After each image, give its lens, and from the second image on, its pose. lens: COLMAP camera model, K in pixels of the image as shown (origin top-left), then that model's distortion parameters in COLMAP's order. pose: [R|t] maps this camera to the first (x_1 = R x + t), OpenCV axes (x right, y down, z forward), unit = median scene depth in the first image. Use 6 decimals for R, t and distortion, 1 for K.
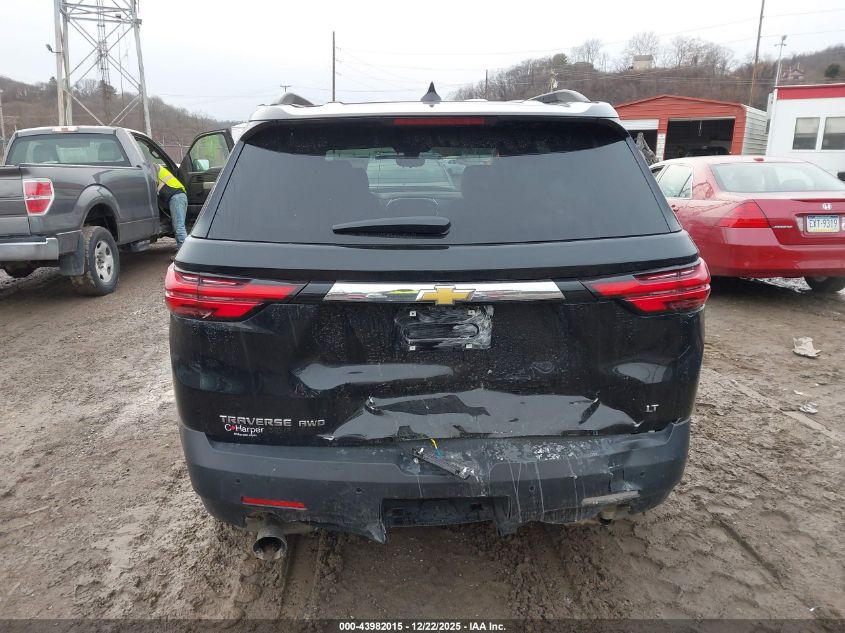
lens RADIAL K [[675.8, 0, 419.8], [0, 675.8, 323.7], [0, 0, 1]] dist [0.039821, -0.040063]
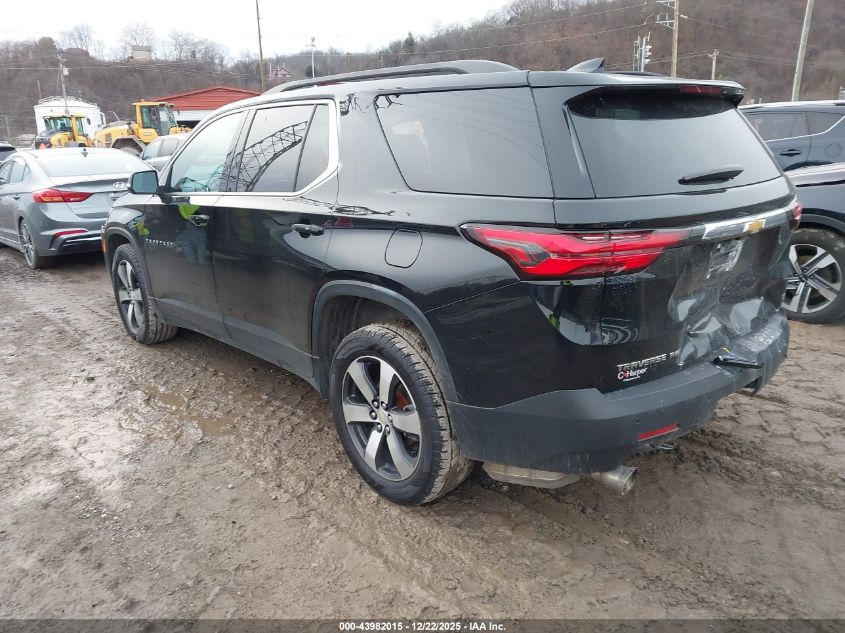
lens RADIAL K [[675.8, 0, 415.9], [0, 675.8, 314.5], [0, 0, 1]] dist [0.039821, -0.040063]
pose [[0.774305, -0.174540, 0.608266, -0.940919], [0.176226, 0.982661, 0.057641, -0.047198], [-0.607780, 0.062561, 0.791637, 0.284917]]
